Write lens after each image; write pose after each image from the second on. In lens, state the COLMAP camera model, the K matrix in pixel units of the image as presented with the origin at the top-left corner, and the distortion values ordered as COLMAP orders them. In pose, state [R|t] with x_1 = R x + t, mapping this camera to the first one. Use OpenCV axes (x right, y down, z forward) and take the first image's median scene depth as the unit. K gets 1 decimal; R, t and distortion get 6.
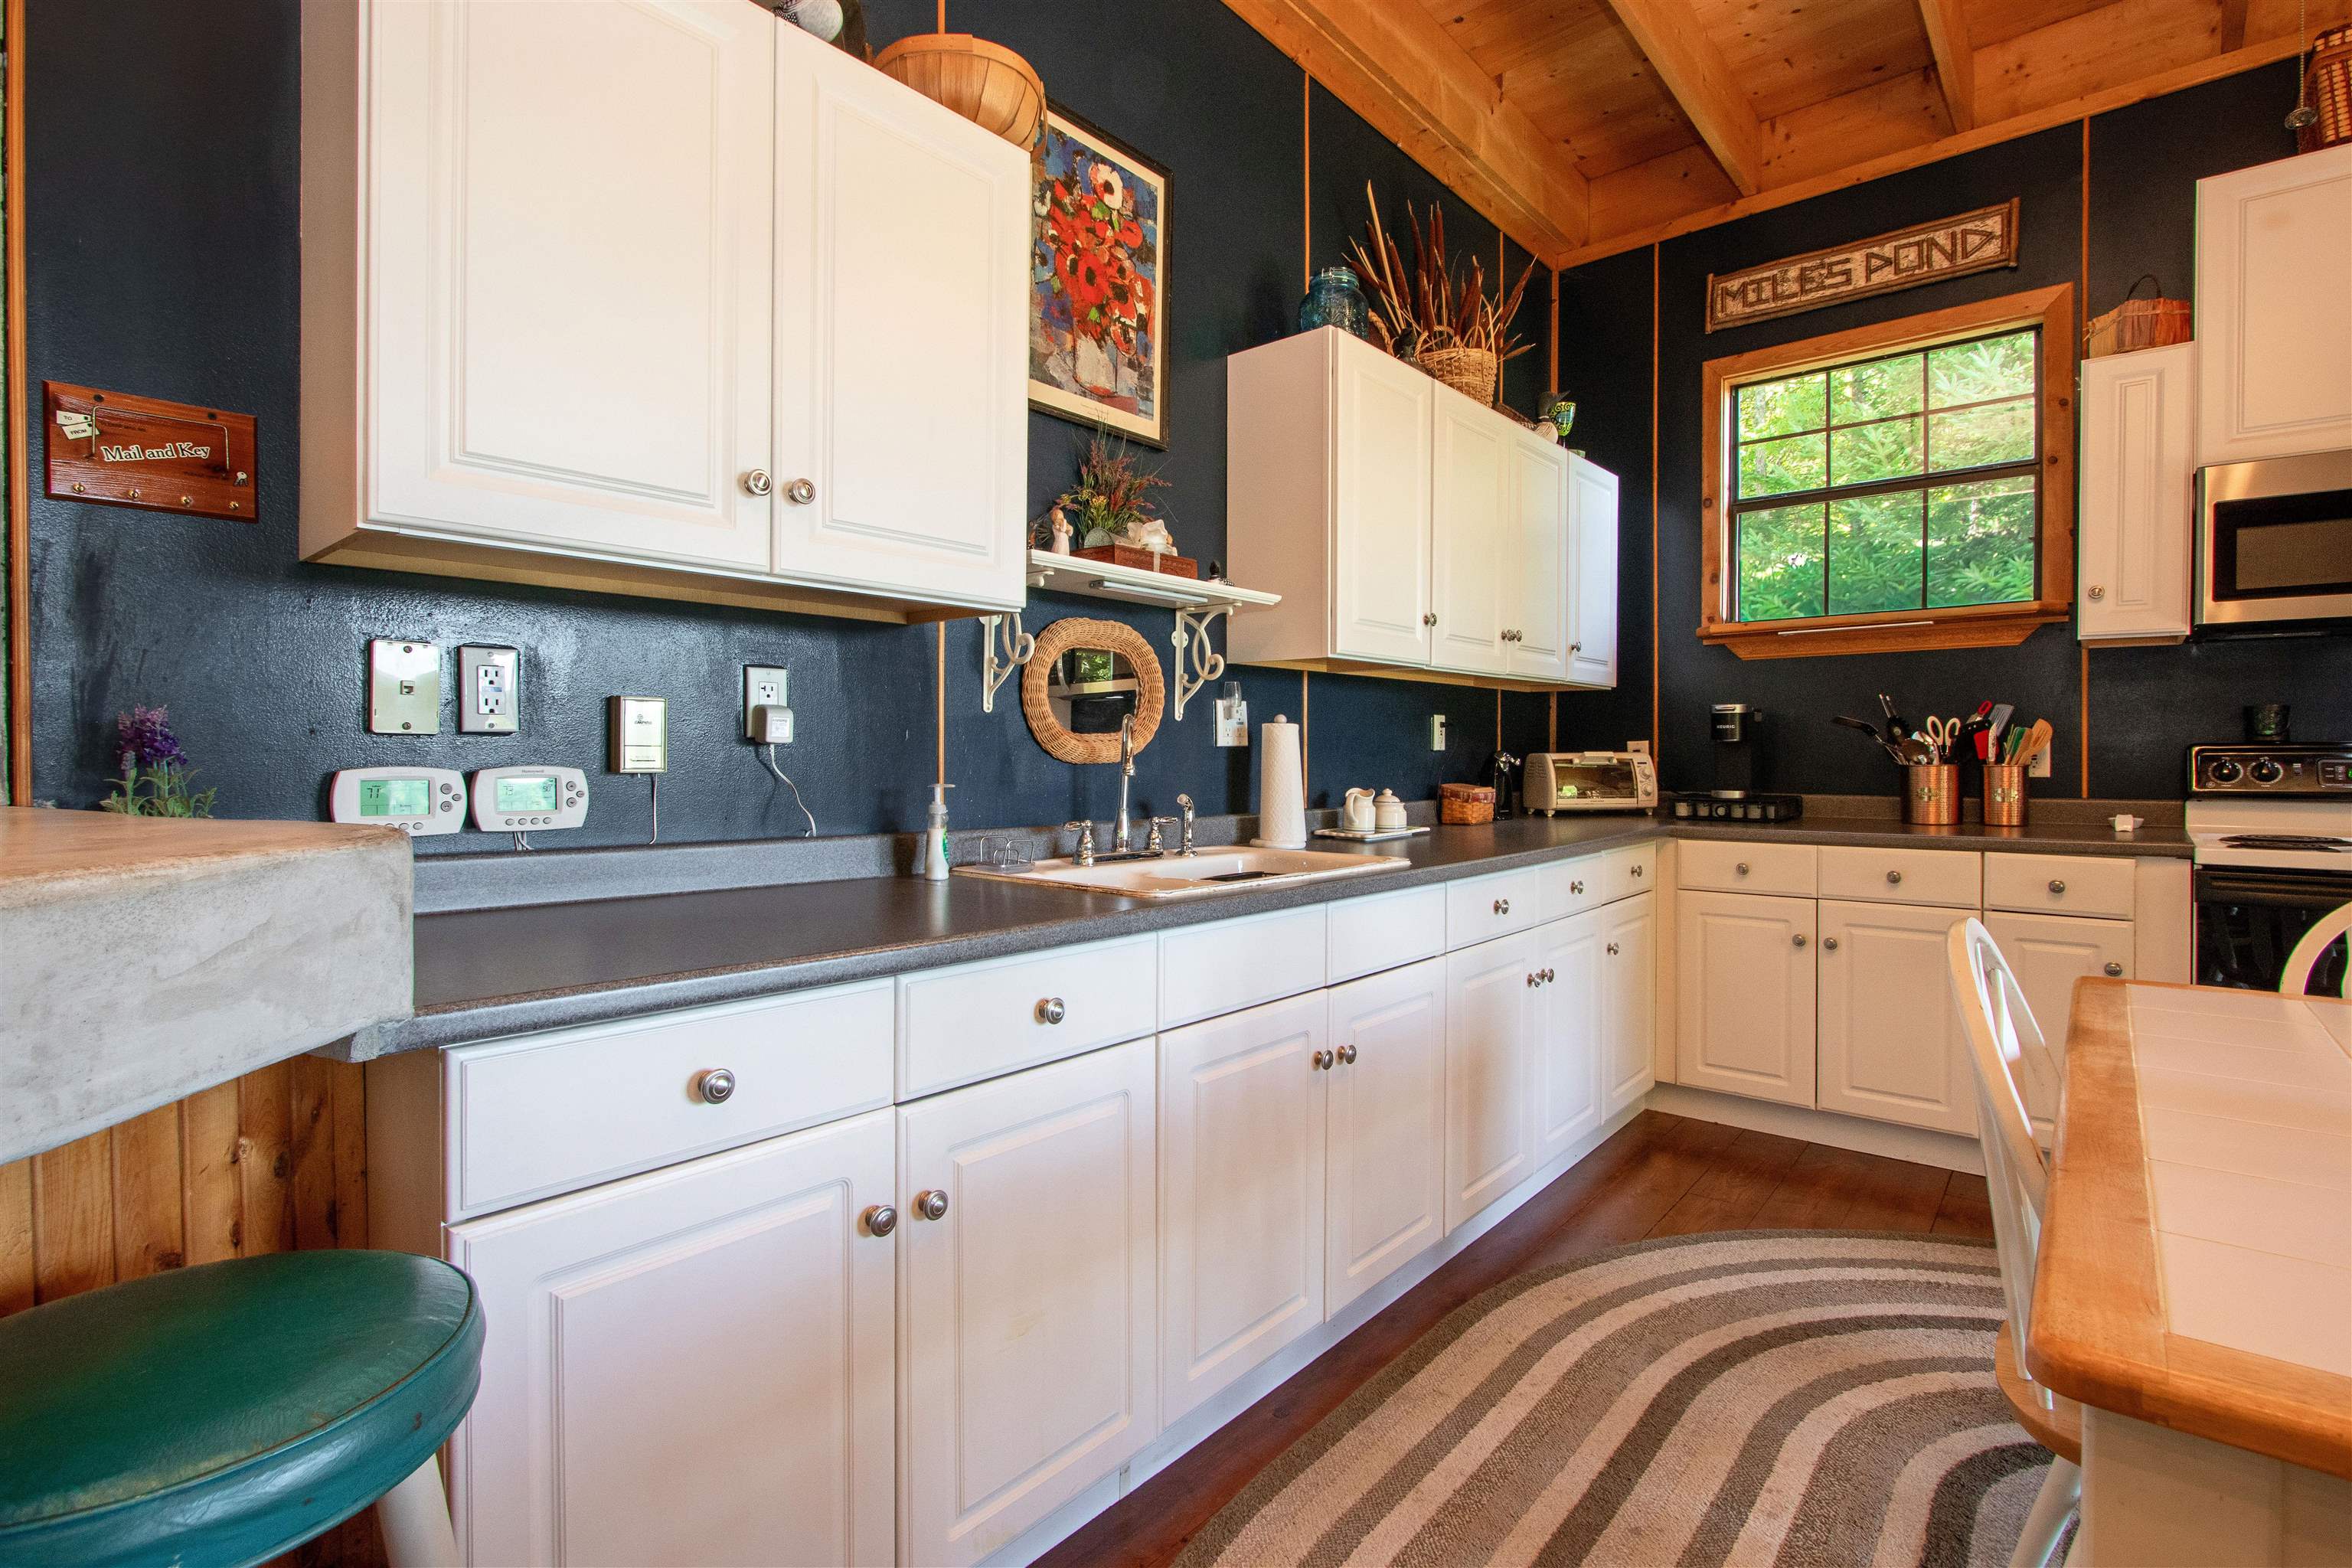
lens RADIAL K [[1107.3, 0, 1173.1], [0, 1107.3, 761.7], [0, 0, 1]] dist [-0.000387, 0.000040]
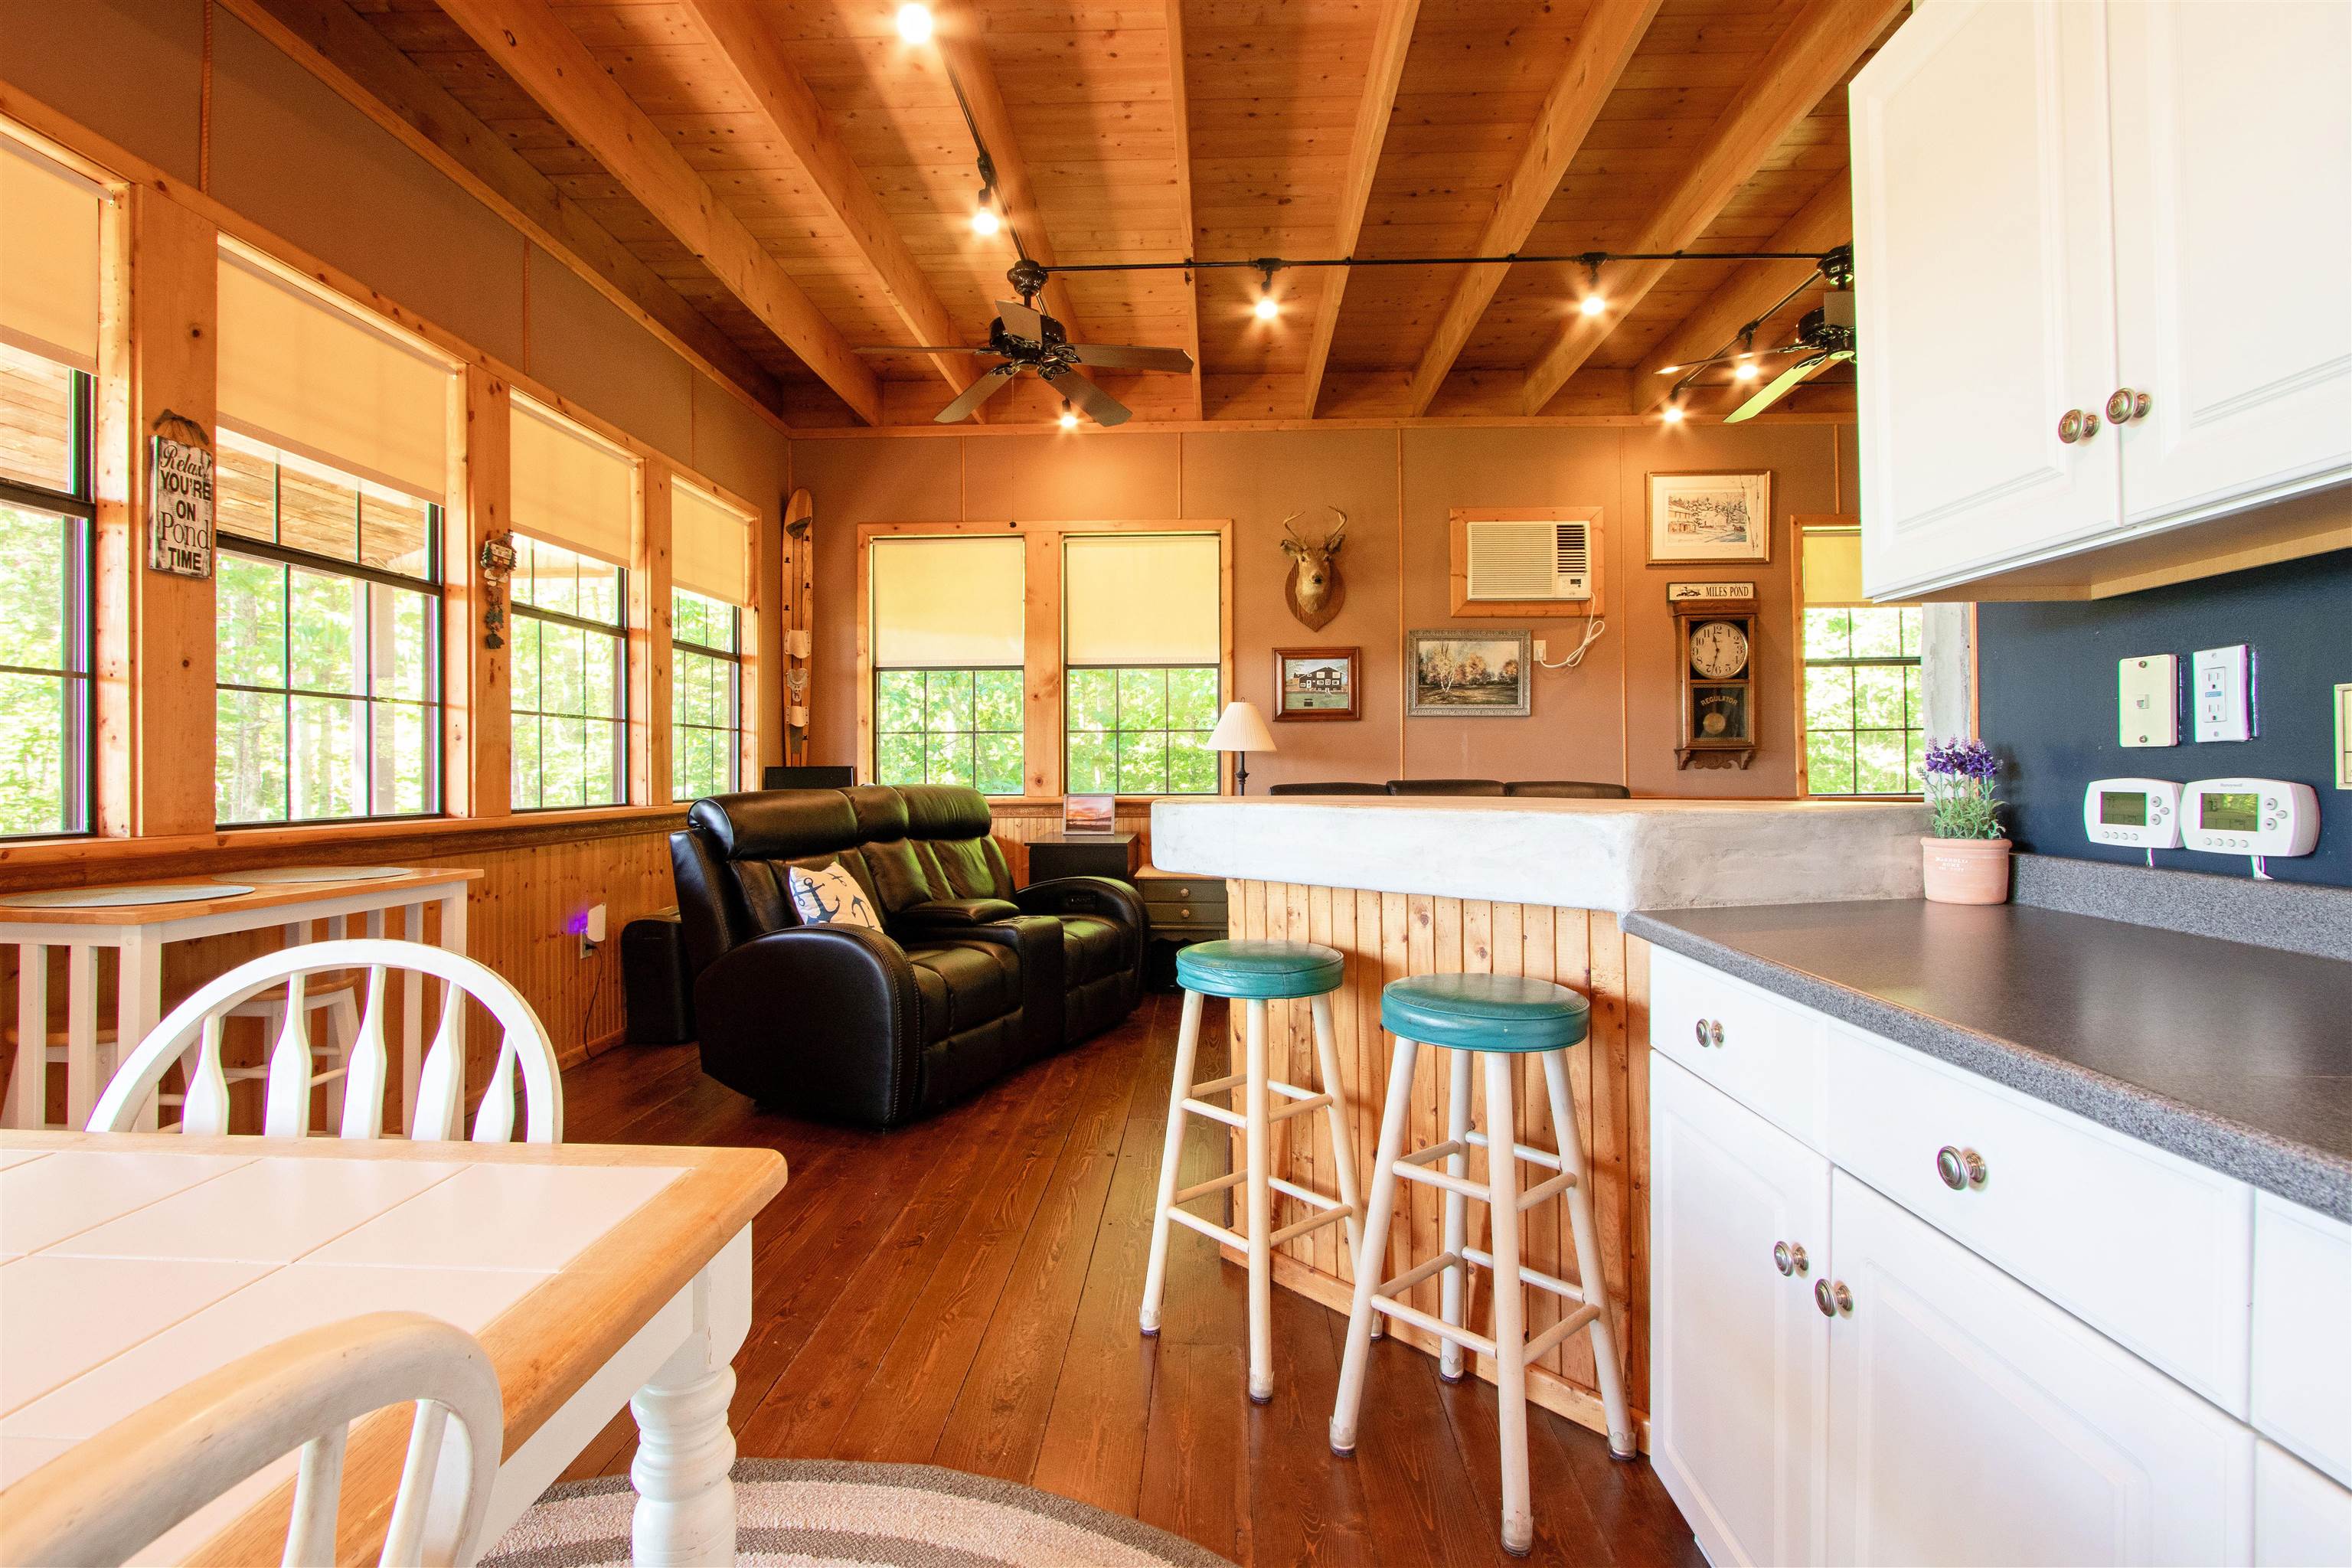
lens RADIAL K [[1107.3, 0, 1173.1], [0, 1107.3, 761.7], [0, 0, 1]] dist [-0.000387, 0.000040]
pose [[-0.784160, -0.007100, -0.620518, 0.582722], [0.002351, 0.999893, -0.014411, 0.000985], [0.620554, -0.012759, -0.784060, 1.129009]]
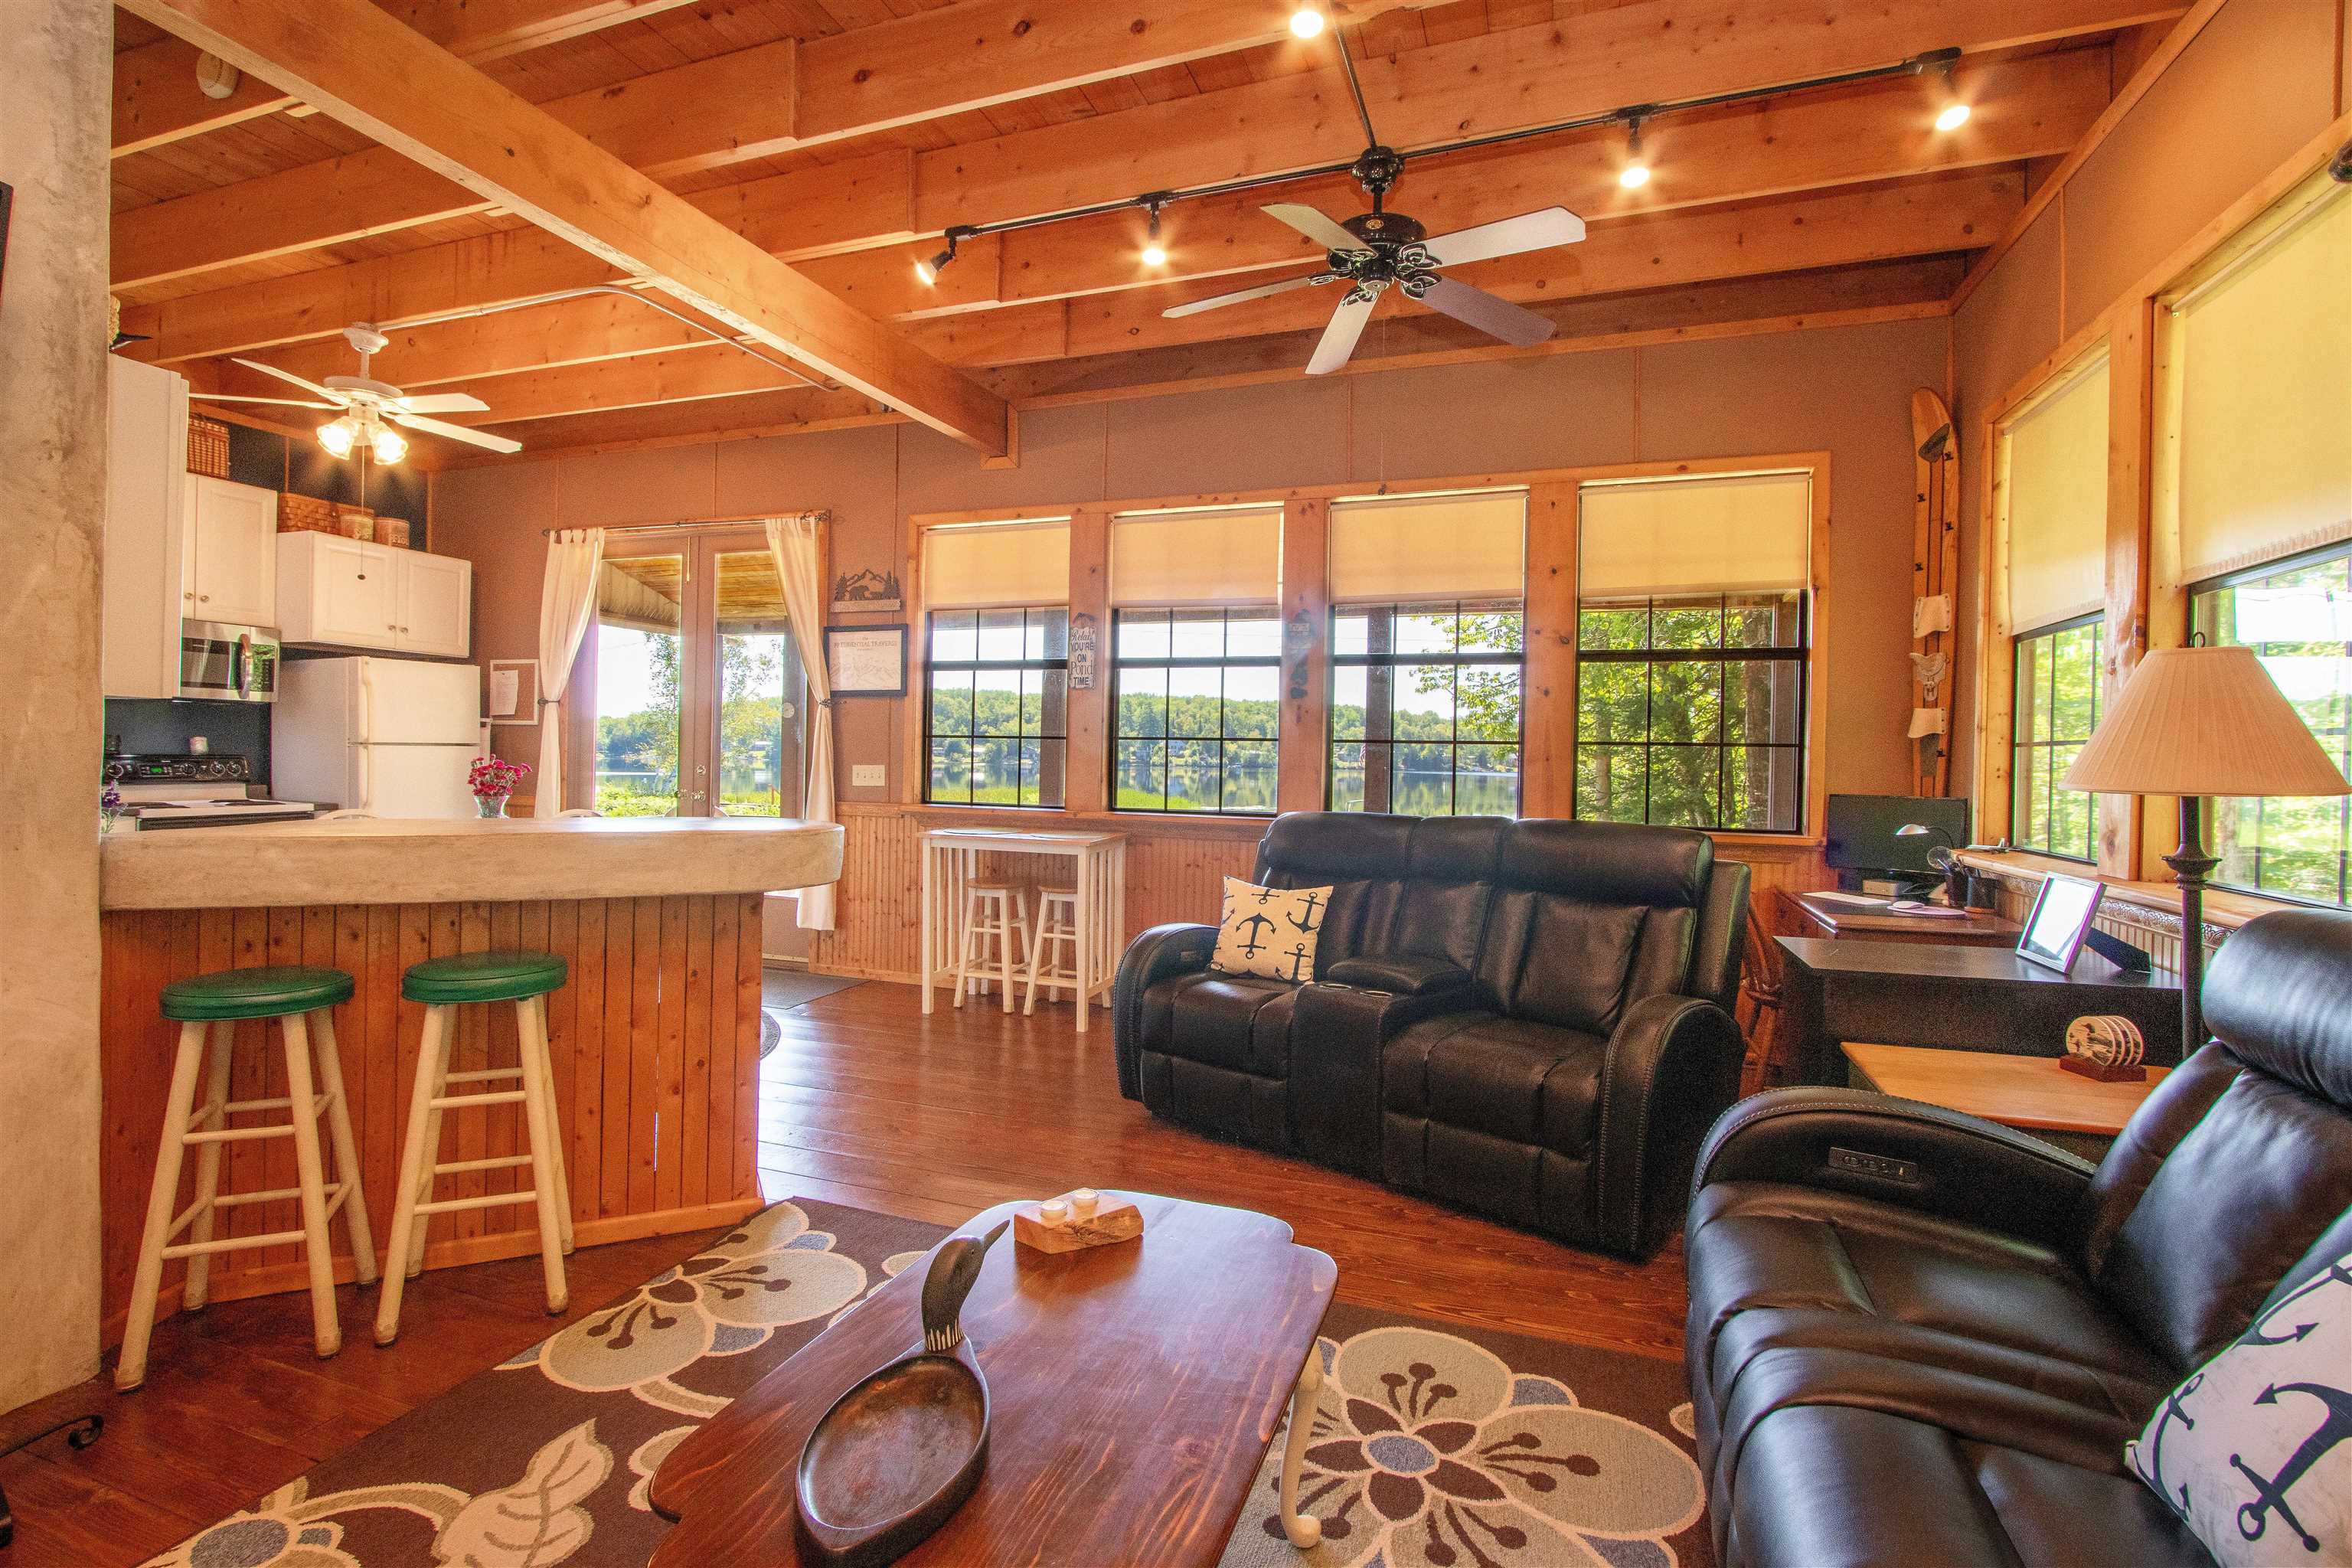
lens RADIAL K [[1107.3, 0, 1173.1], [0, 1107.3, 761.7], [0, 0, 1]] dist [-0.000387, 0.000040]
pose [[-0.359710, -0.013628, 0.932965, -2.936521], [-0.019432, 0.999786, 0.007112, -0.114503], [-0.932862, -0.015571, -0.359898, -0.201499]]
